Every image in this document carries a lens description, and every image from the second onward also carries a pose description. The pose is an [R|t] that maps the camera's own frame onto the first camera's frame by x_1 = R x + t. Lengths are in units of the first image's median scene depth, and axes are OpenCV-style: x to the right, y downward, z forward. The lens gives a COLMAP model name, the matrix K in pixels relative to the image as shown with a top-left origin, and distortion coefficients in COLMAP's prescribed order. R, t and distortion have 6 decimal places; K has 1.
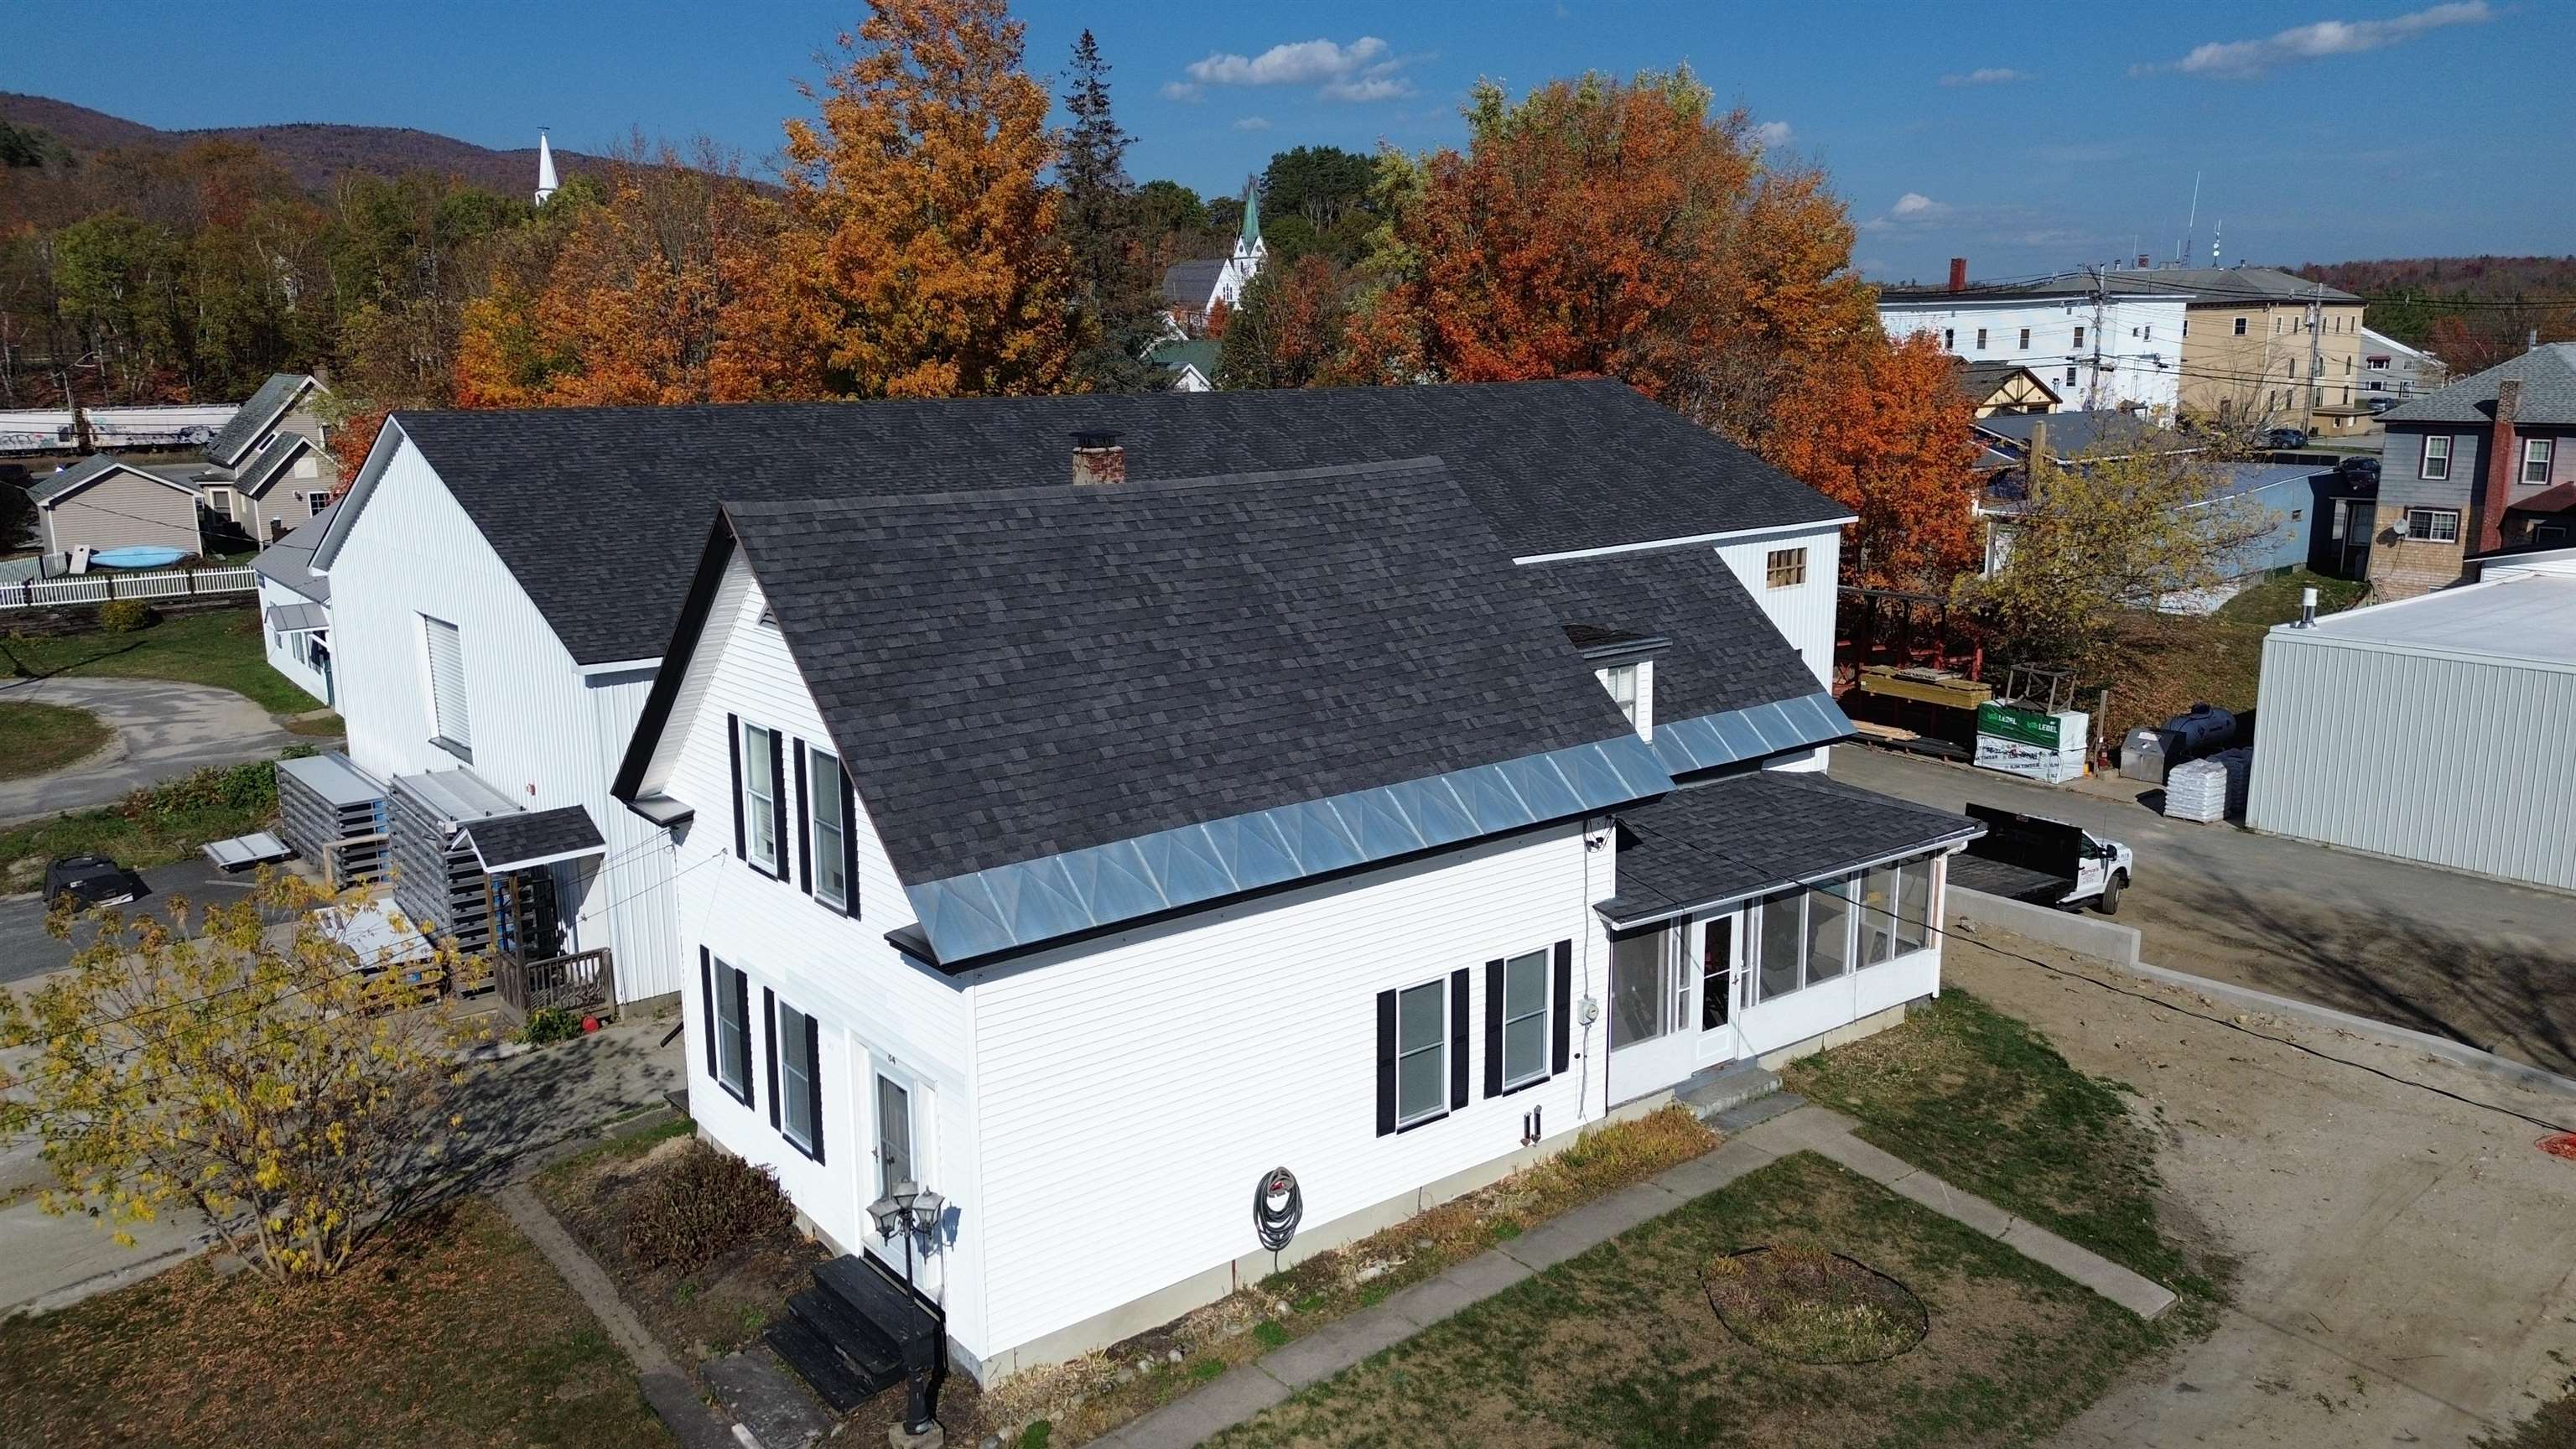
lens RADIAL K [[1816.6, 0, 1305.5], [0, 1816.6, 710.3], [0, 0, 1]] dist [0.074569, -0.065036]
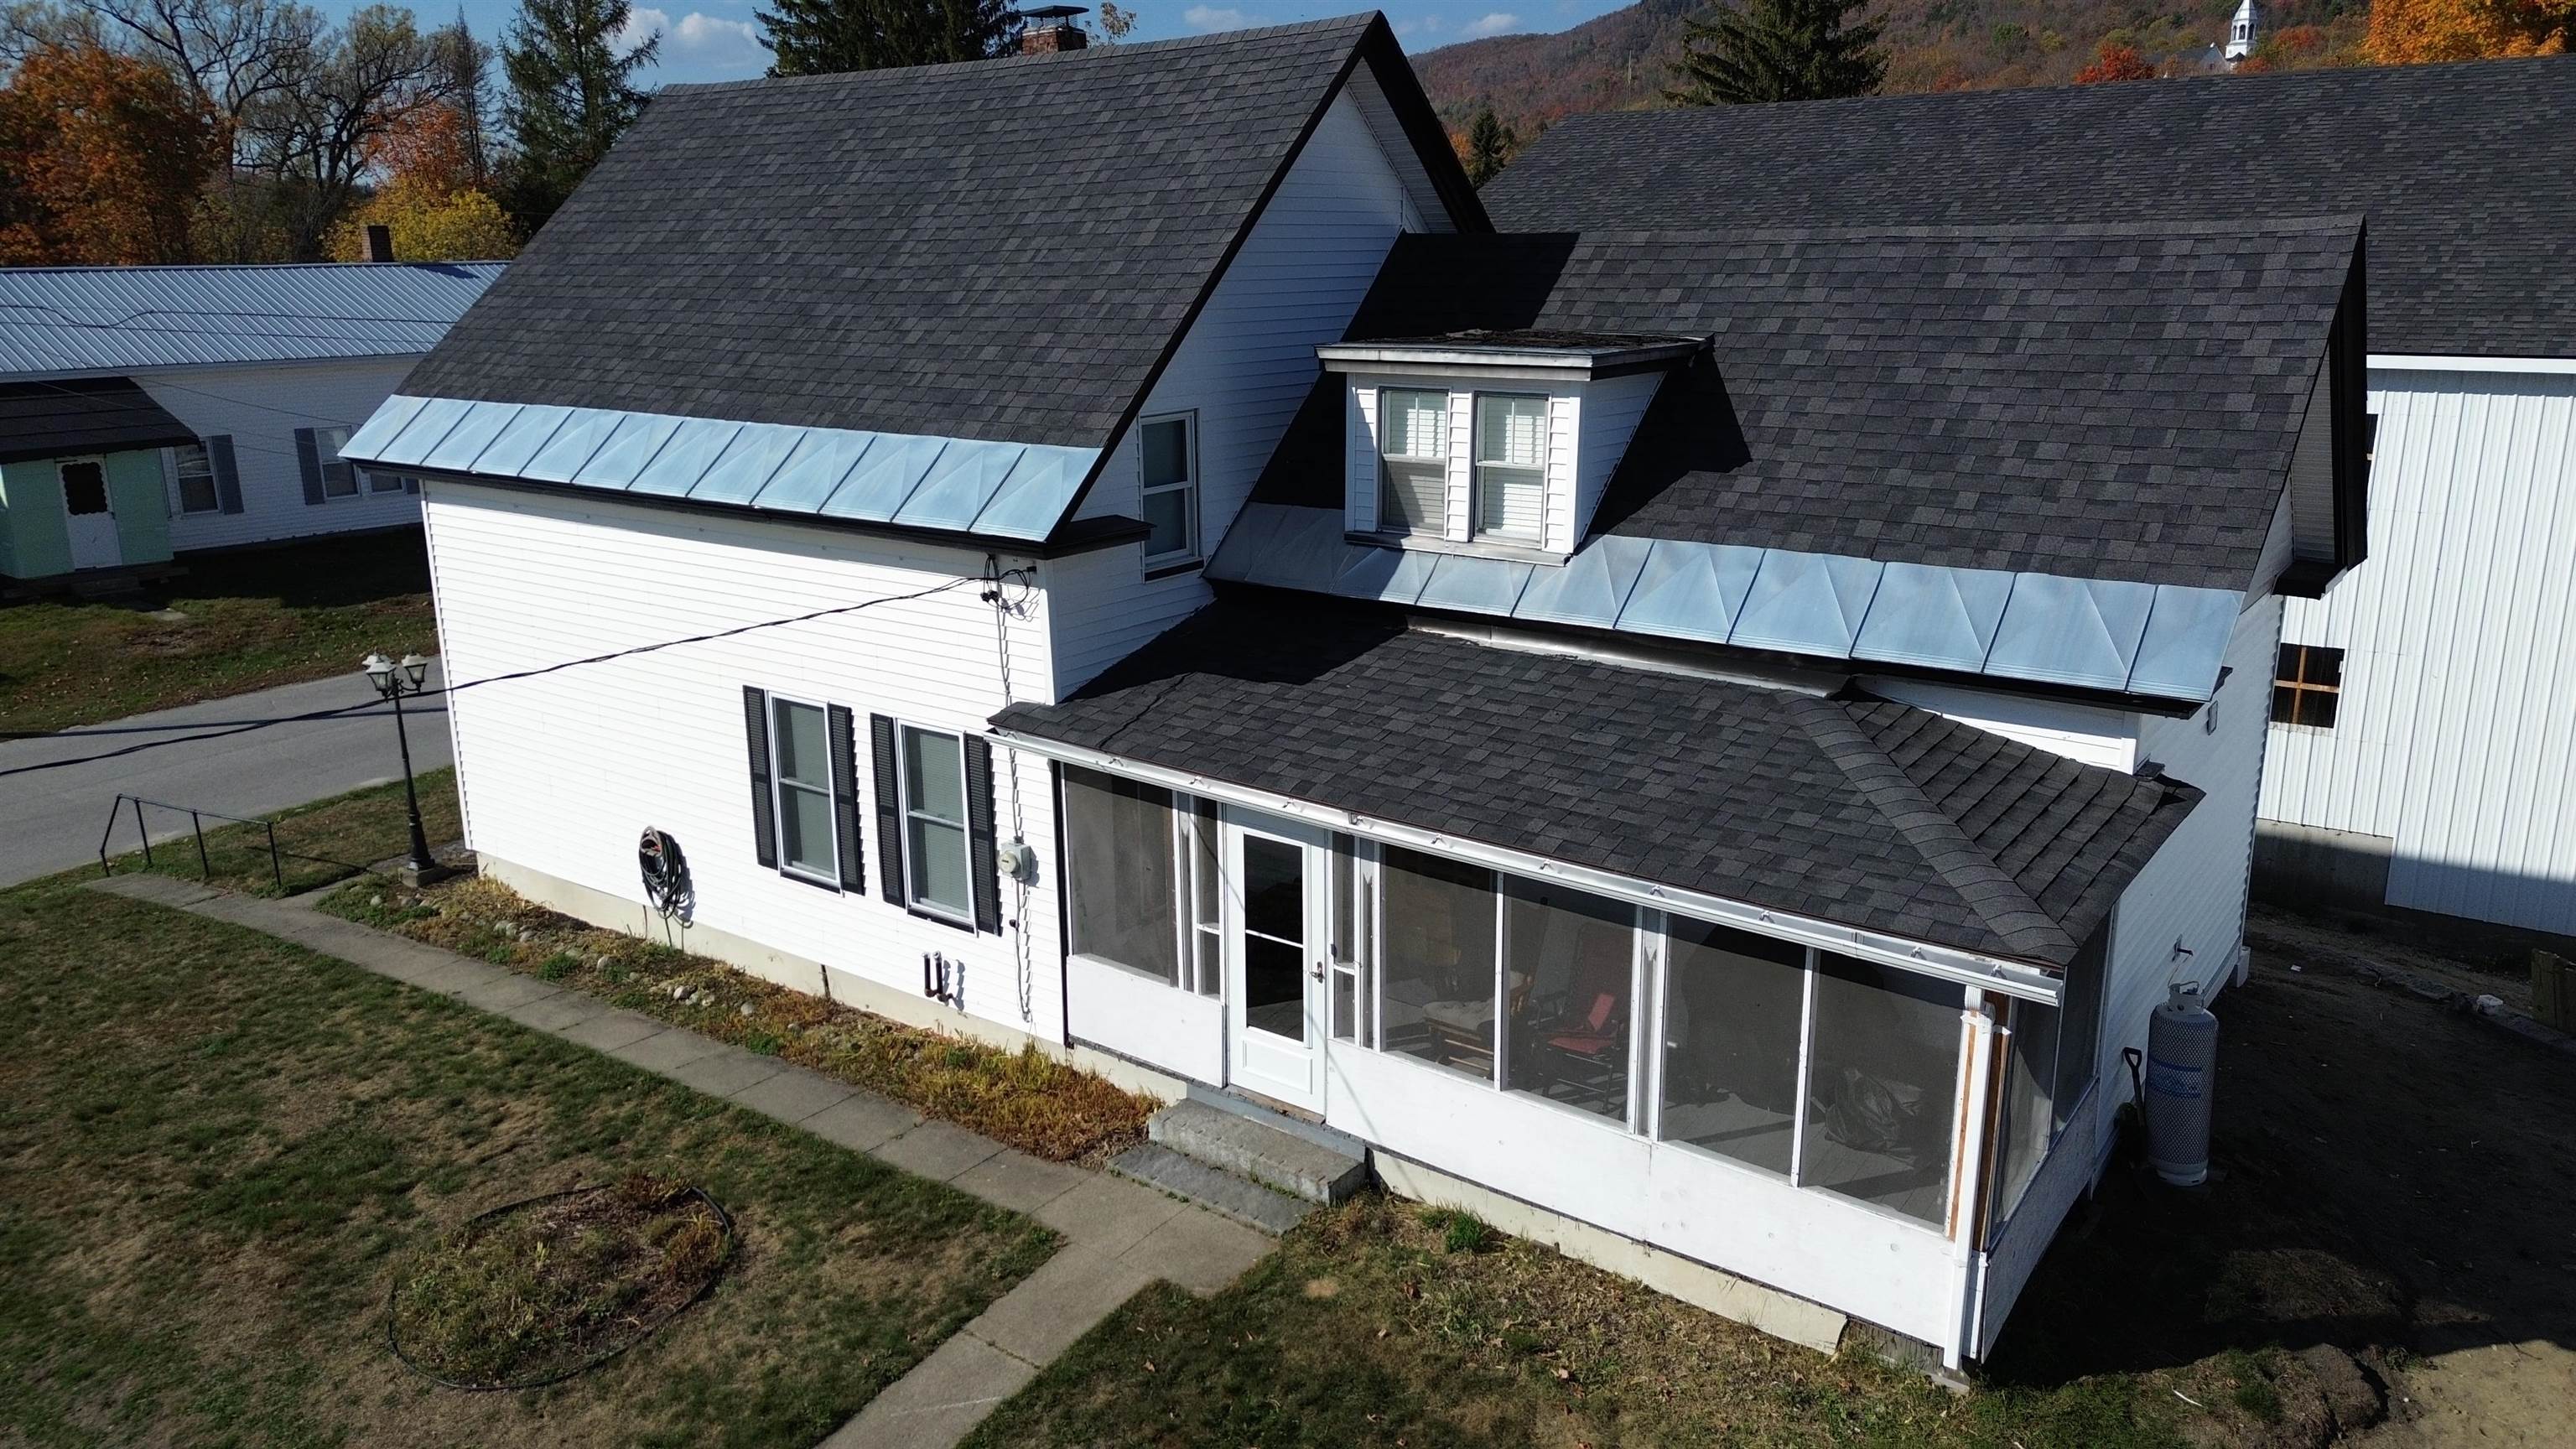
lens RADIAL K [[1816.6, 0, 1281.4], [0, 1816.6, 709.5], [0, 0, 1]] dist [0.074569, -0.065036]
pose [[0.263530, 0.250846, -0.931466, 0.771641], [-0.183026, 0.961061, 0.207035, -0.039339], [0.947129, 0.115923, 0.299180, 0.888711]]
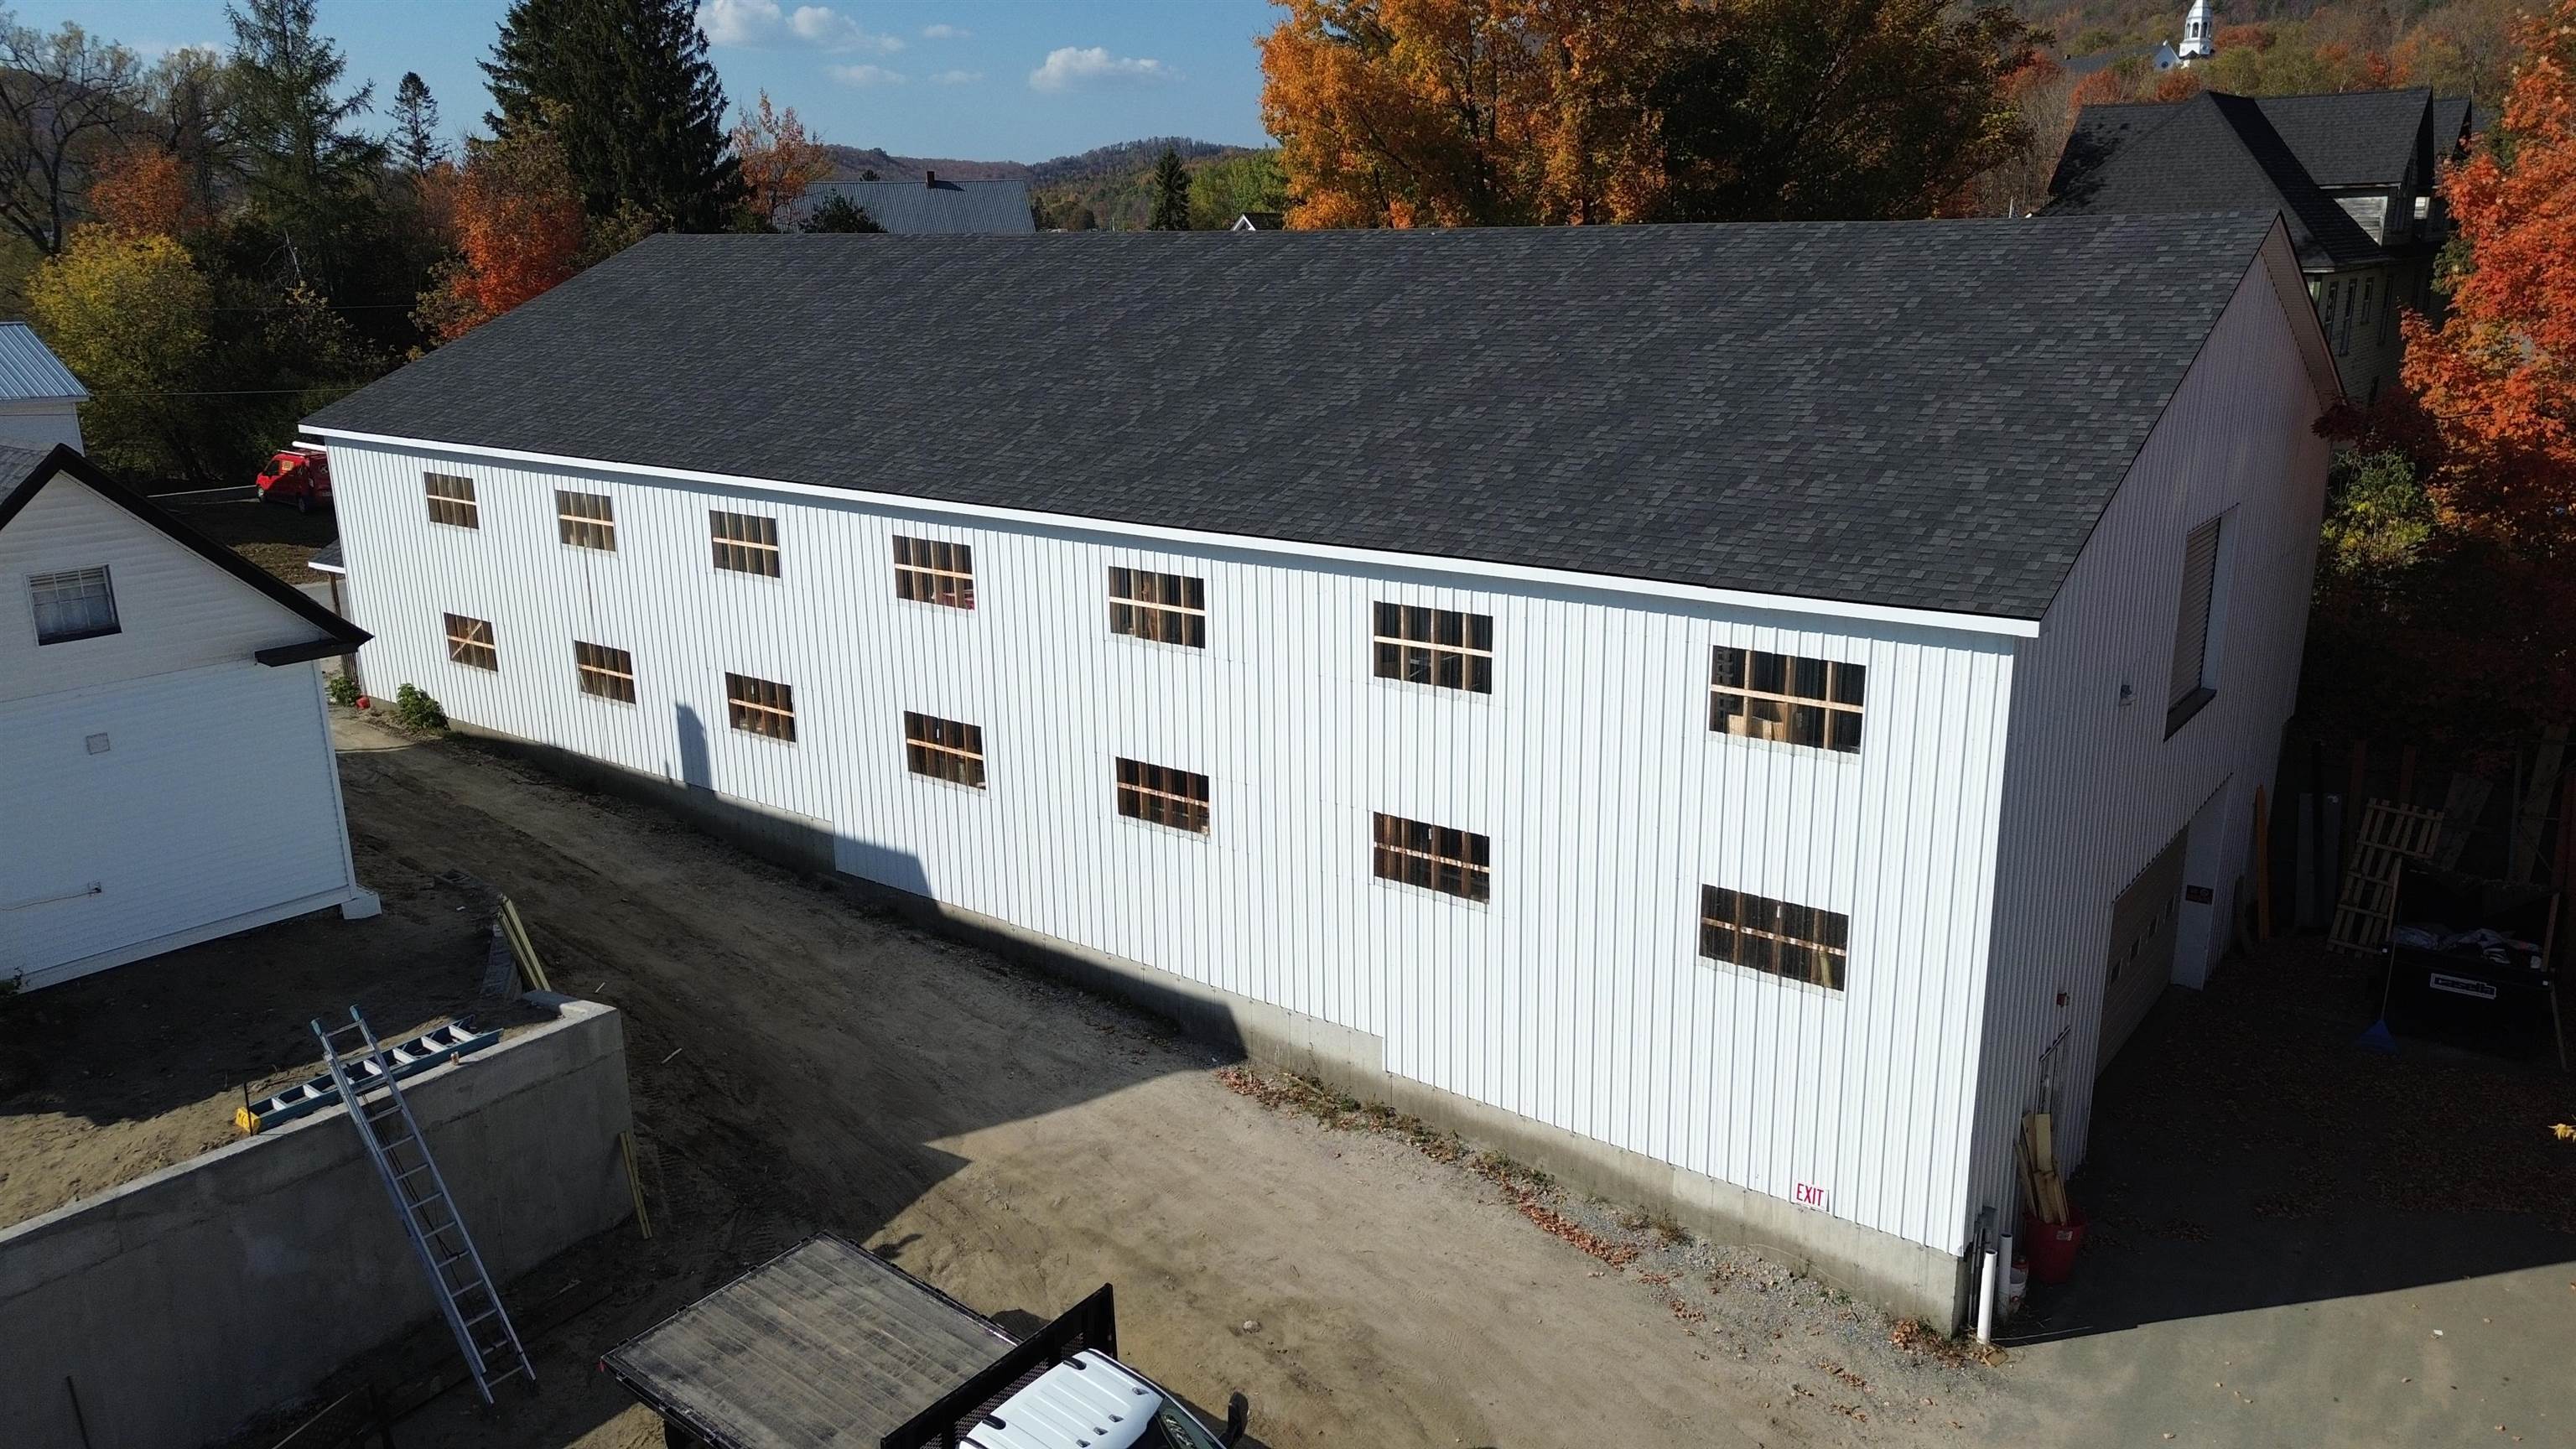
lens RADIAL K [[1816.6, 0, 1292.8], [0, 1816.6, 717.8], [0, 0, 1]] dist [0.074569, -0.065036]
pose [[0.233814, 0.263668, -0.935847, 1.346407], [-0.182905, 0.957271, 0.224007, -0.315398], [0.954922, 0.118795, 0.272049, 1.700951]]
